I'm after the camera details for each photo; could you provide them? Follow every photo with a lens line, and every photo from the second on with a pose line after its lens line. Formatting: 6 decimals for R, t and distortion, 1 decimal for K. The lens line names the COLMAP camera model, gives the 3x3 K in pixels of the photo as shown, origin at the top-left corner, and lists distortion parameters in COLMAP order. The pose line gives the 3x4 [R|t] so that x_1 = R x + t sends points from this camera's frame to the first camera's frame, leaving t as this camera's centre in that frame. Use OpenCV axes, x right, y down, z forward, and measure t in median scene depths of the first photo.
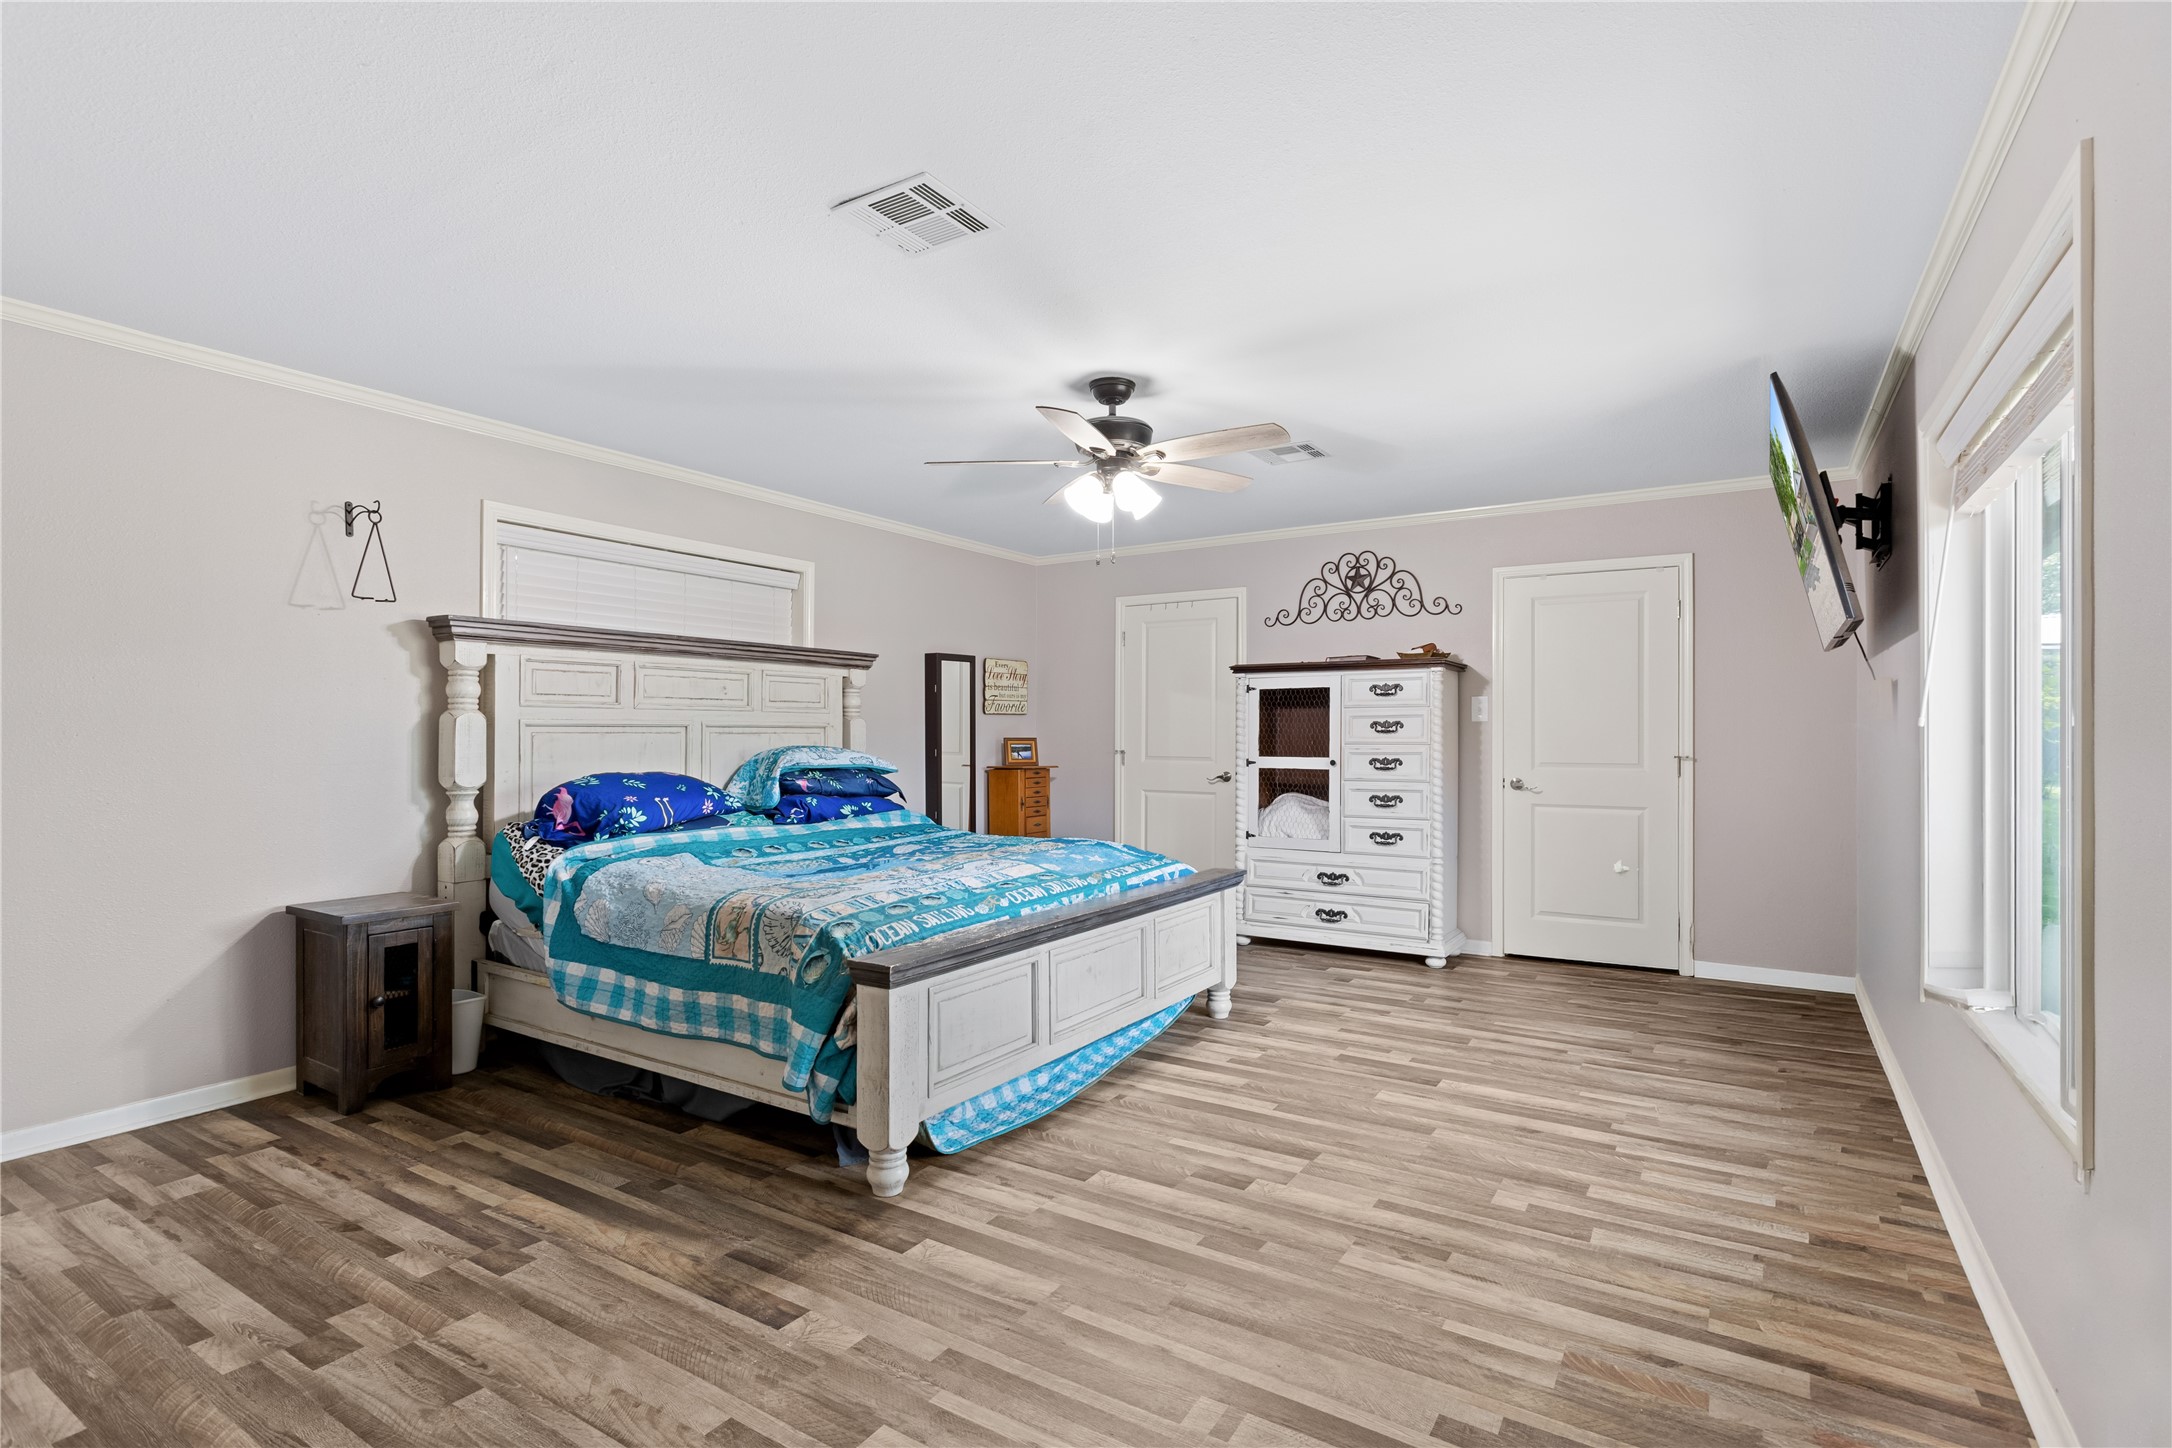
lens RADIAL K [[1026.5, 0, 1086.2], [0, 1026.5, 730.3], [0, 0, 1]] dist [-0.002674, 0.001073]
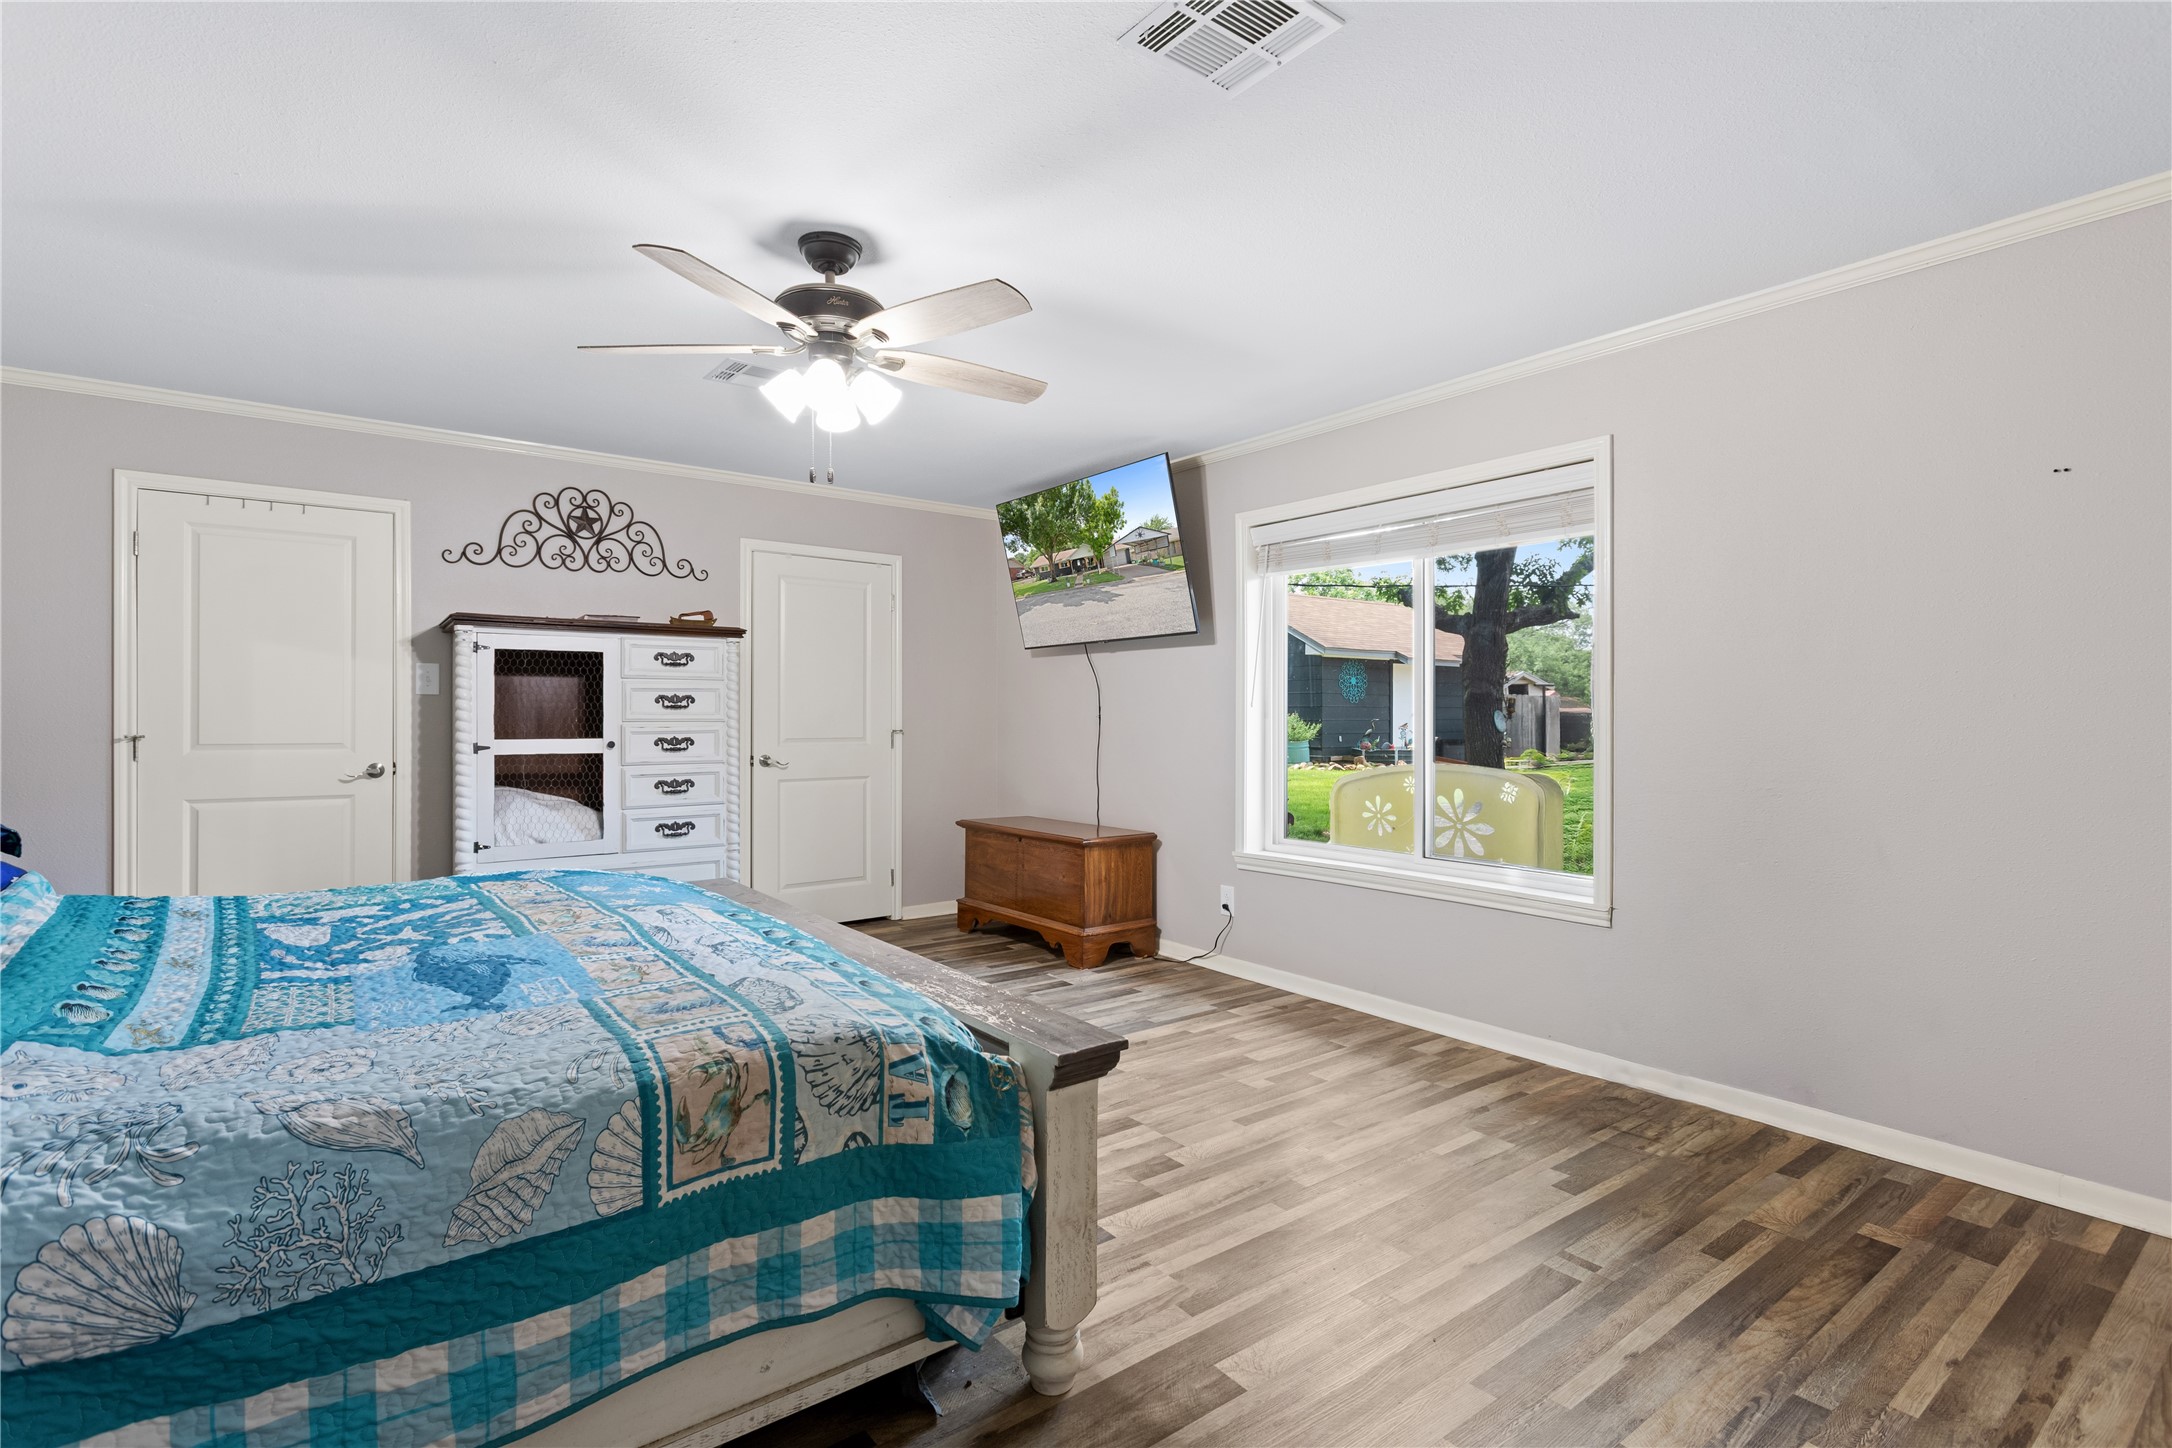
lens RADIAL K [[1026.5, 0, 1083.2], [0, 1026.5, 720.2], [0, 0, 1]] dist [-0.002674, 0.001073]
pose [[0.349863, -0.004935, 0.936788, -0.394720], [-0.006210, 0.999952, 0.007587, 0.003563], [-0.936780, -0.008472, 0.349815, 0.361296]]
